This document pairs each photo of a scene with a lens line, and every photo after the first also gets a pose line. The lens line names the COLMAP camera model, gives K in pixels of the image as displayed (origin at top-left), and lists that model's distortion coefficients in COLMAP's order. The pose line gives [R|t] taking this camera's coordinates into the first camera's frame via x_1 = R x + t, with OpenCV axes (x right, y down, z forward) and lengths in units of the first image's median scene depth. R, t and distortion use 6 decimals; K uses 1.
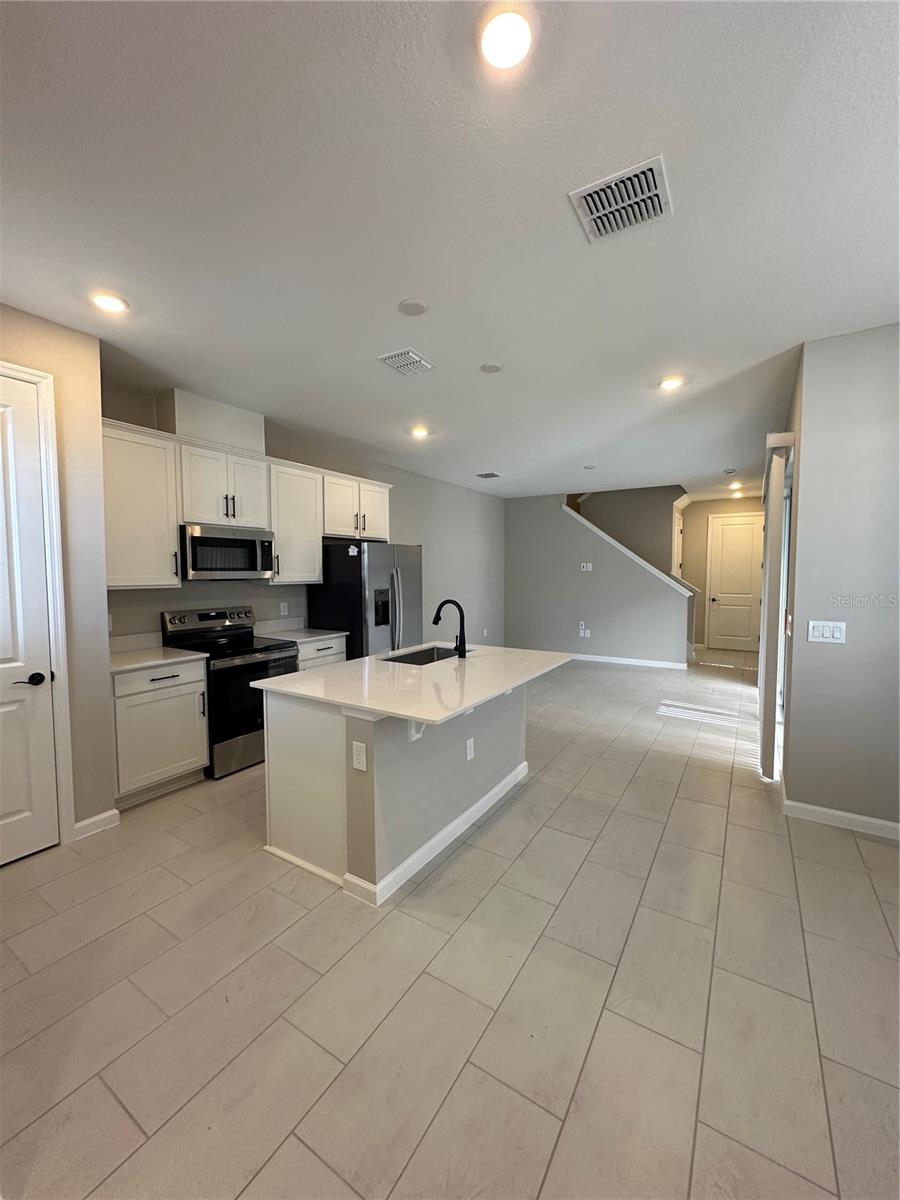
lens RADIAL K [[479.1, 0, 449.6], [0, 479.1, 599.8], [0, 0, 1]] dist [-0.003988, 0.001419]
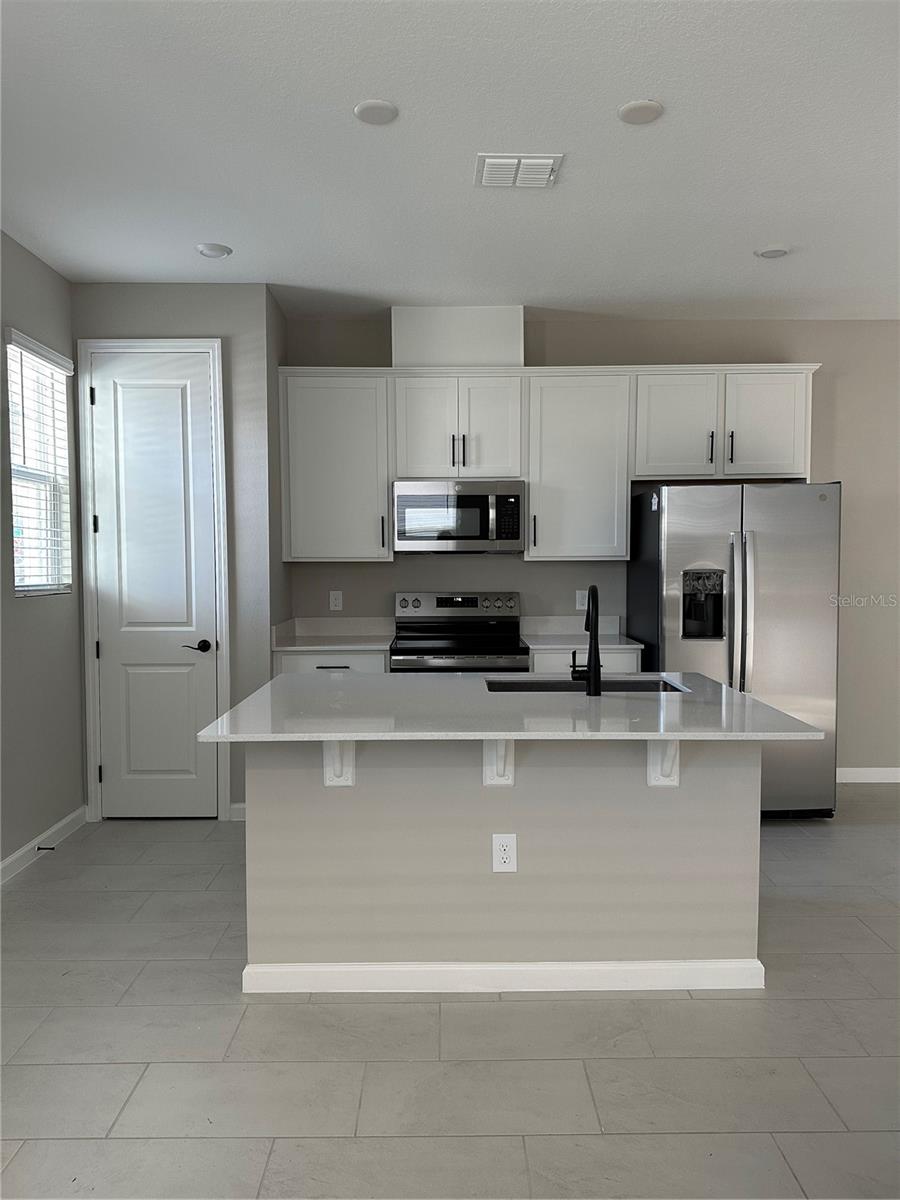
lens RADIAL K [[835.9, 0, 454.3], [0, 835.9, 600.9], [0, 0, 1]] dist [0.070442, -0.065557]
pose [[0.544793, 0.045246, -0.837349, 0.582556], [-0.047497, 0.998605, 0.023057, 0.002915], [0.837224, 0.027211, 0.546182, 0.300266]]
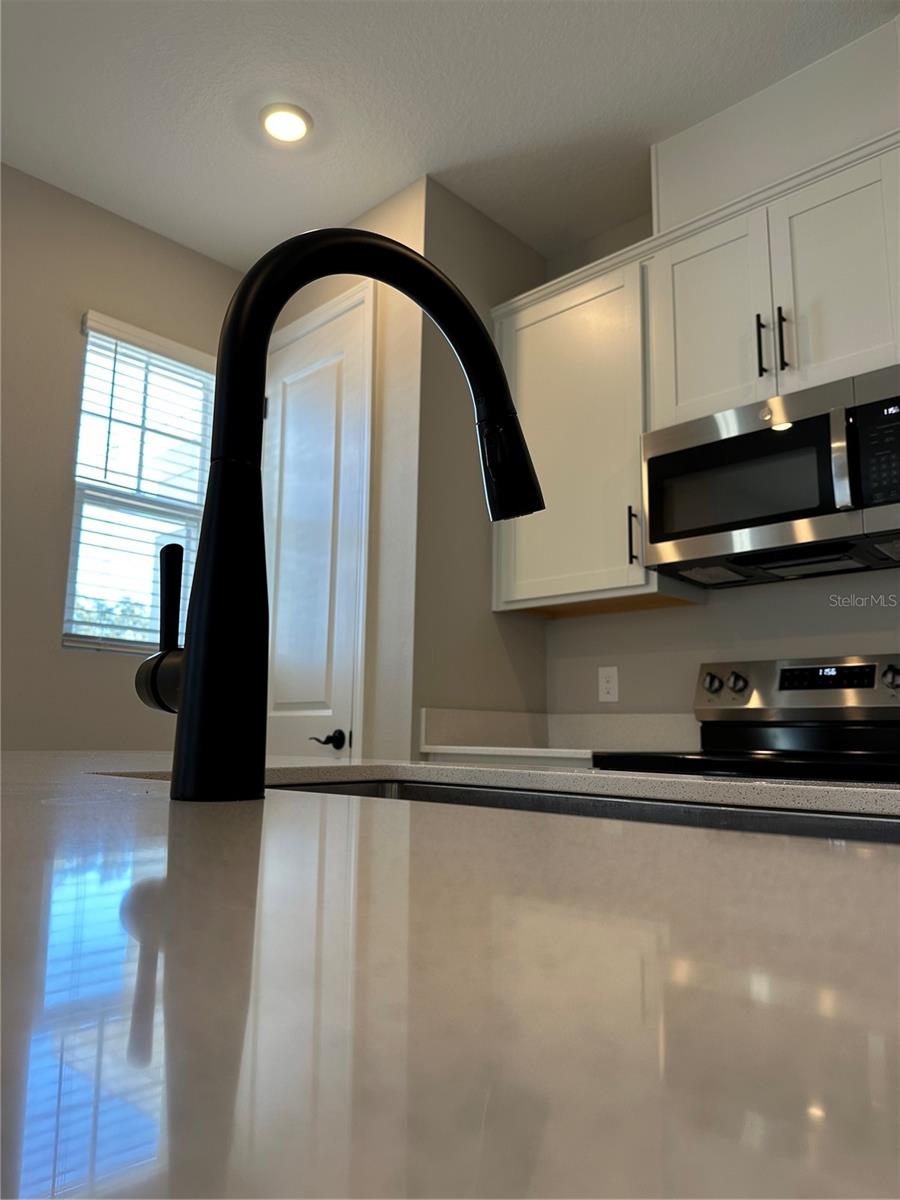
lens RADIAL K [[835.9, 0, 455.2], [0, 835.9, 602.6], [0, 0, 1]] dist [0.070442, -0.065557]
pose [[-0.194713, -0.154933, -0.968547, 0.133886], [-0.072756, 0.987007, -0.143260, 0.086378], [0.978158, 0.042573, -0.203456, 0.877687]]
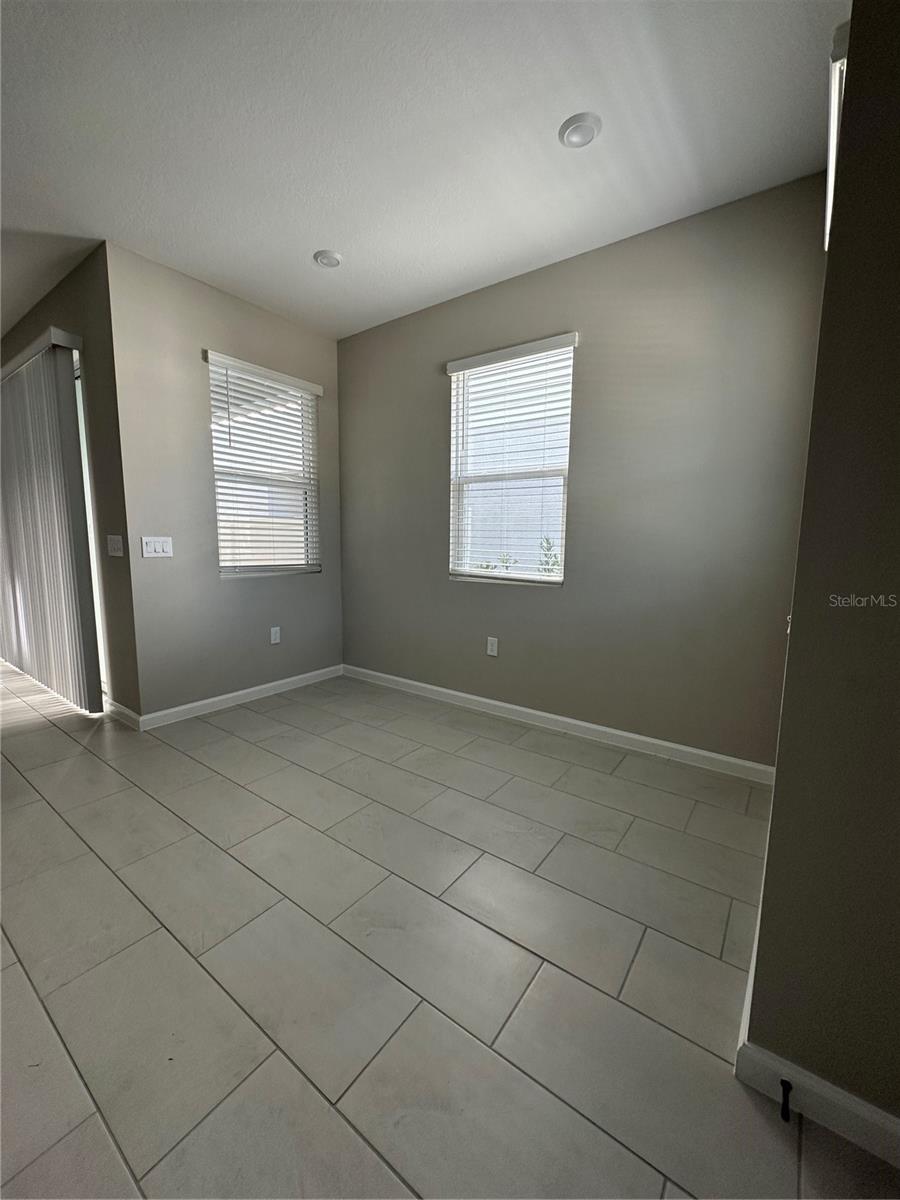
lens RADIAL K [[479.1, 0, 447.8], [0, 479.1, 600.5], [0, 0, 1]] dist [-0.003988, 0.001419]
pose [[0.070383, -0.124182, 0.989760, -0.168329], [0.047977, 0.991494, 0.120988, 0.061996], [-0.996366, 0.038971, 0.075742, 0.197410]]
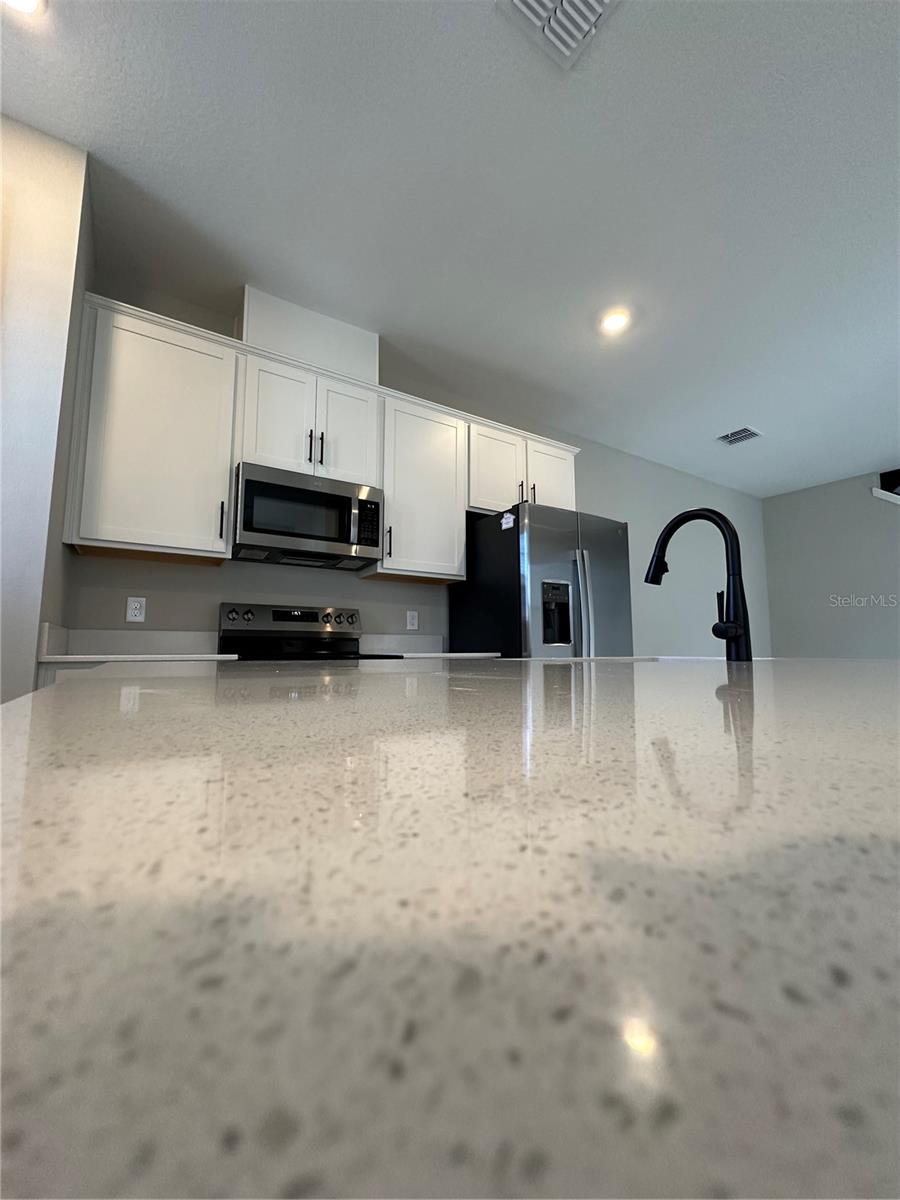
lens RADIAL K [[479.1, 0, 450.6], [0, 479.1, 600.5], [0, 0, 1]] dist [-0.003988, 0.001419]
pose [[0.906646, -0.041711, -0.419824, -0.013292], [-0.026416, 0.987536, -0.155163, 0.112638], [0.421063, 0.151768, 0.894244, 0.491863]]
